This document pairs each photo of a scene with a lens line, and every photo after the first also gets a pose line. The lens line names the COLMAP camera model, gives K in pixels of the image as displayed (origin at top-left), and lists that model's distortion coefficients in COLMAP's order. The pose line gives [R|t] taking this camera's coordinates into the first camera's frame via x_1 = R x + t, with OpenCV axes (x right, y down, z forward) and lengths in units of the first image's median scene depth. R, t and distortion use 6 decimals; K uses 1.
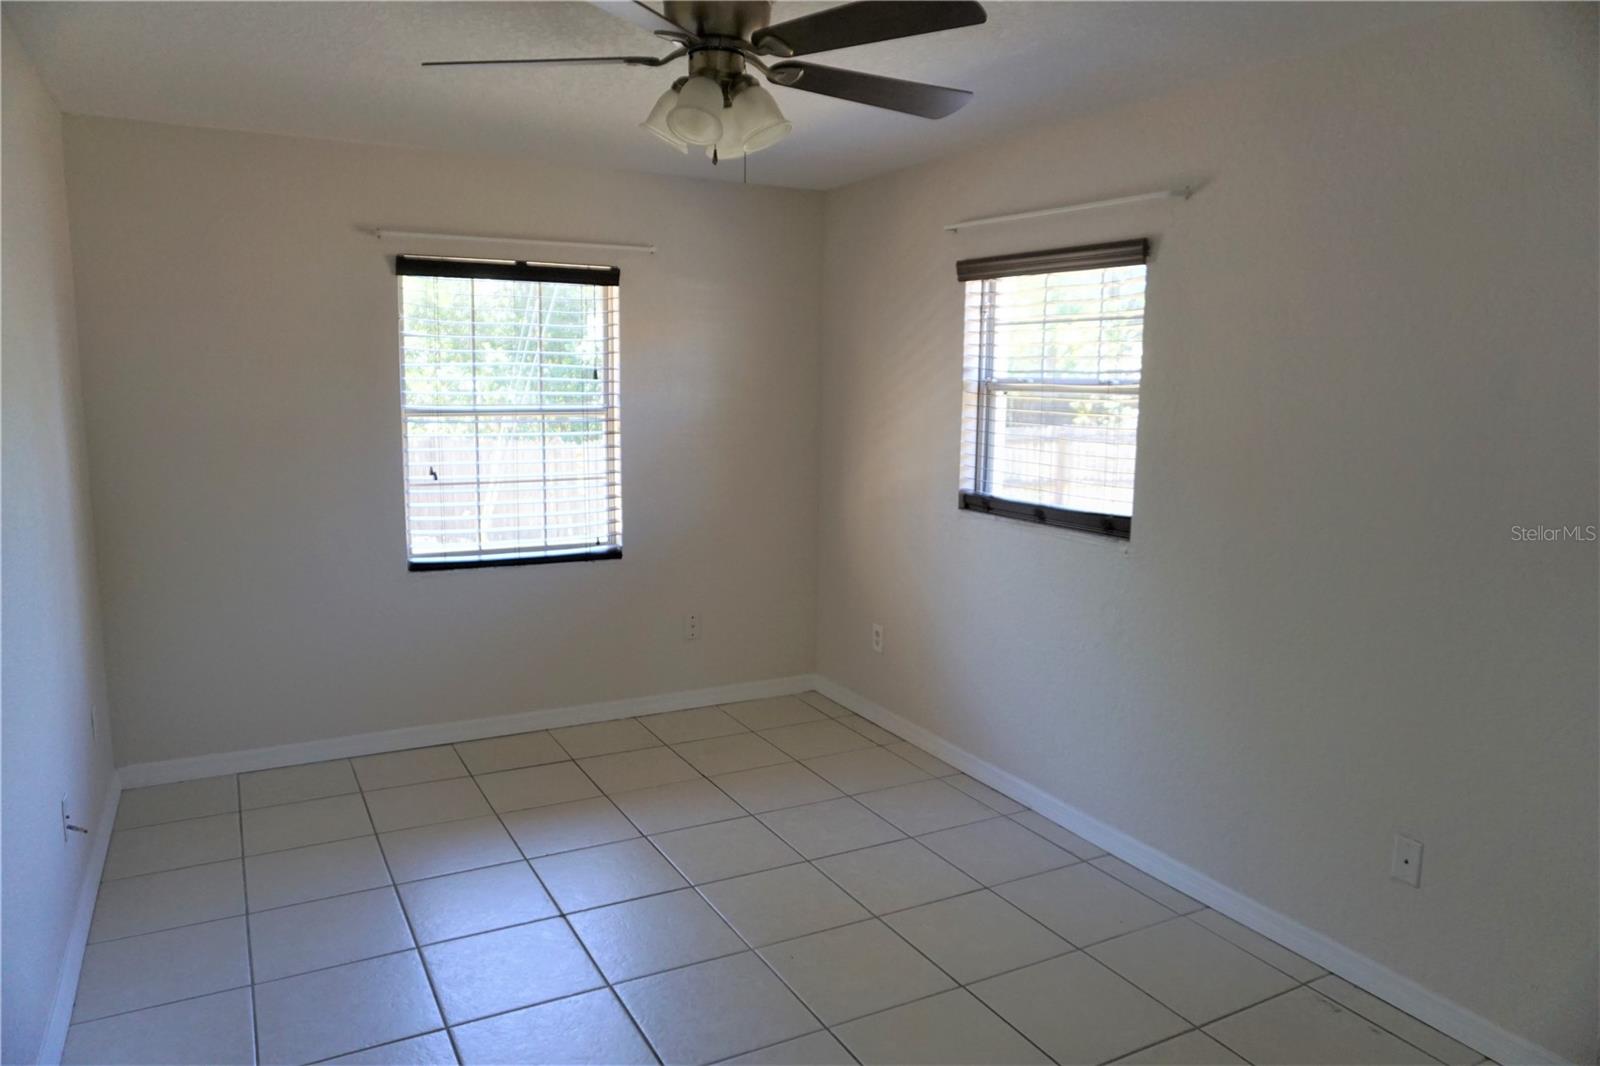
lens RADIAL K [[1071.4, 0, 790.1], [0, 1071.4, 526.8], [0, 0, 1]] dist [-0.041069, 0.021799]
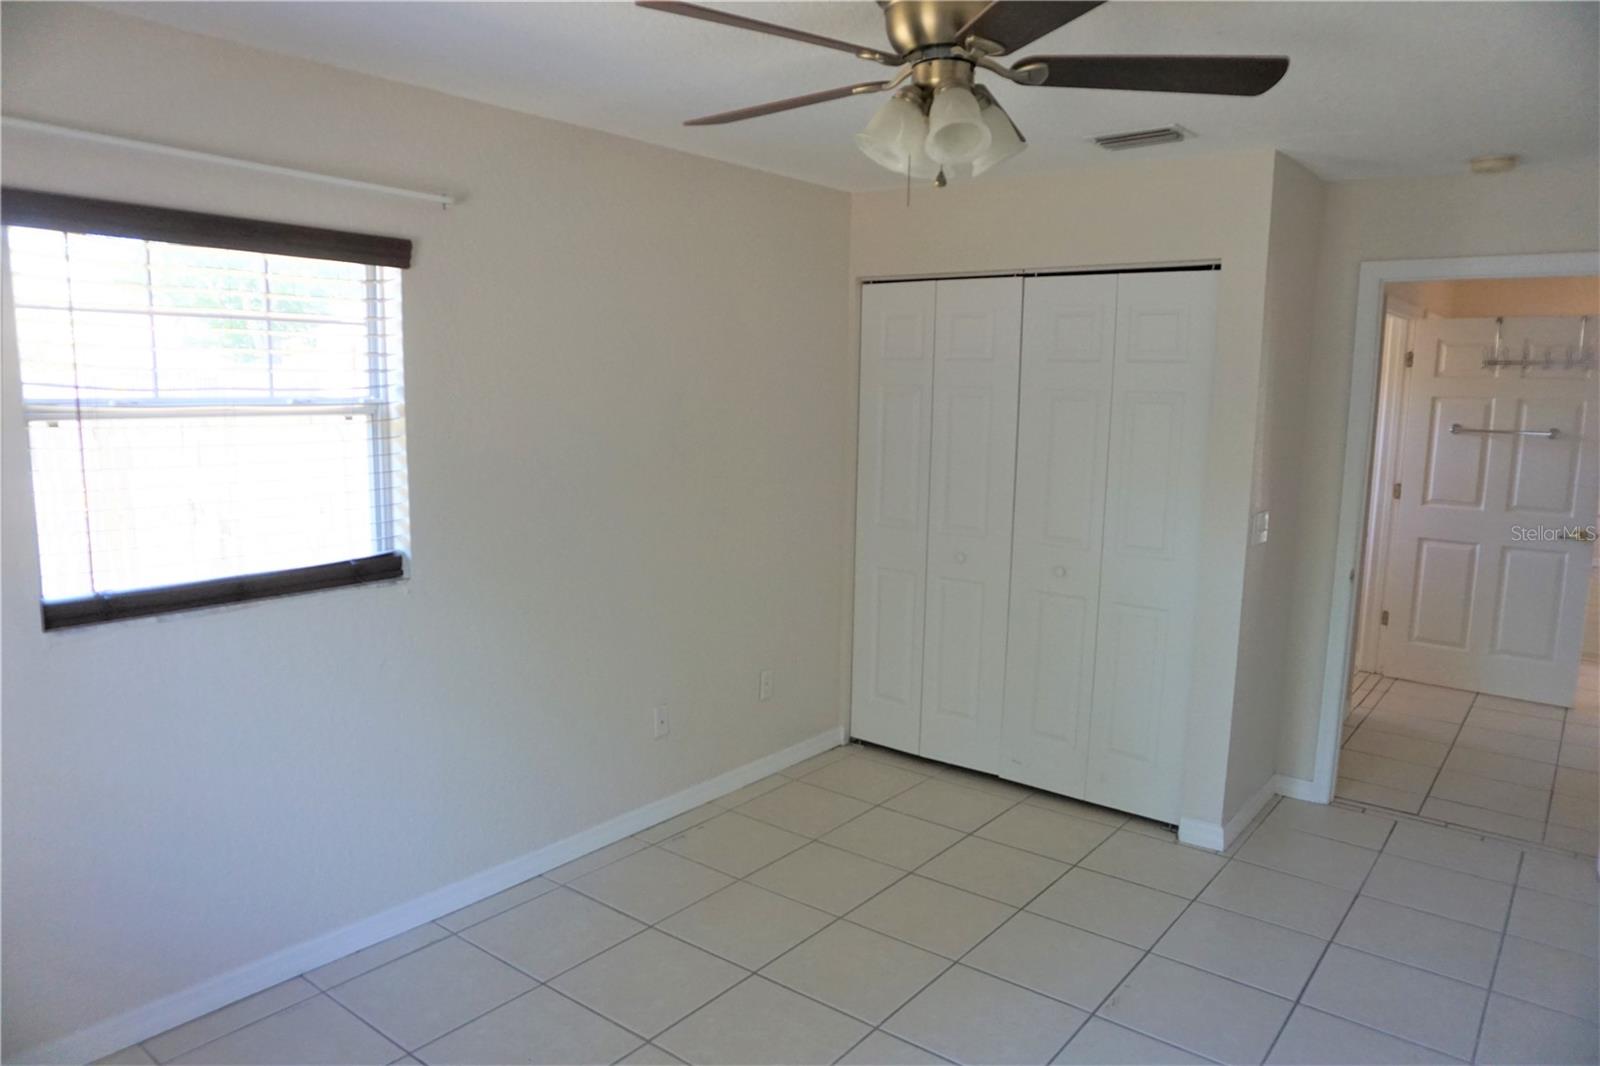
lens RADIAL K [[1071.4, 0, 790.1], [0, 1071.4, 526.8], [0, 0, 1]] dist [-0.041069, 0.021799]
pose [[-0.395397, -0.156168, 0.905137, -0.571531], [0.096498, 0.972924, 0.210018, -0.175575], [-0.913427, 0.170384, -0.369621, 0.970337]]
